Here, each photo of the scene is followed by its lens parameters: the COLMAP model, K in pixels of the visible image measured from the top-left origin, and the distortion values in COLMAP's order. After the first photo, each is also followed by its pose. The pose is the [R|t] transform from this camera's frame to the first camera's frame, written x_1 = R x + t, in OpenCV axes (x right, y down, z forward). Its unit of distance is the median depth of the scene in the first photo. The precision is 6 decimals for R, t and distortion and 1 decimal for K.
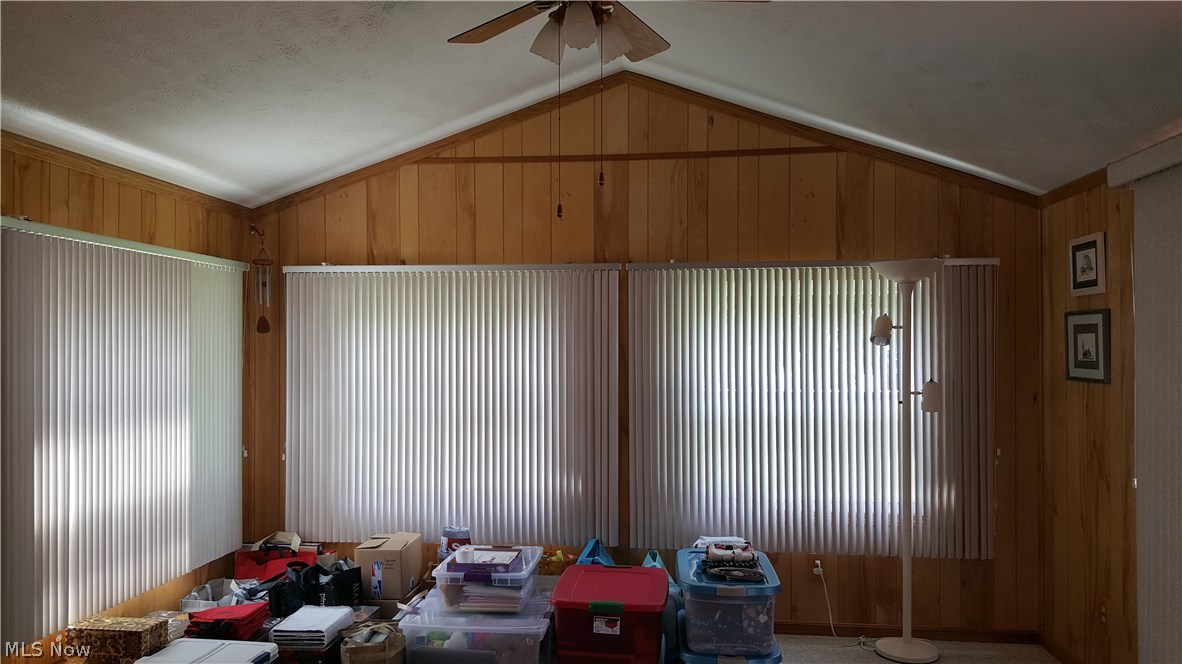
lens RADIAL K [[896.0, 0, 591.6], [0, 896.0, 327.2], [0, 0, 1]] dist [0.130675, 0.005592]
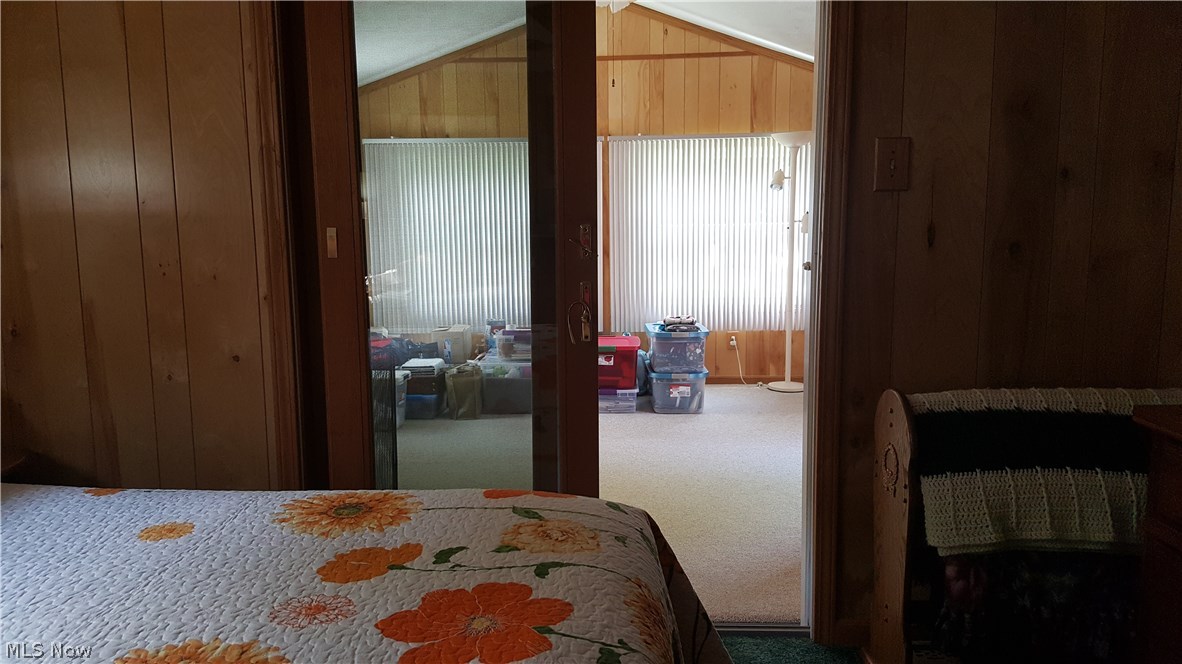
lens RADIAL K [[896.0, 0, 586.1], [0, 896.0, 337.3], [0, 0, 1]] dist [0.130675, 0.005592]
pose [[0.997634, -0.021408, 0.065337, -0.098082], [0.011553, 0.988974, 0.147637, 0.034397], [-0.067777, -0.146533, 0.986881, -0.479461]]
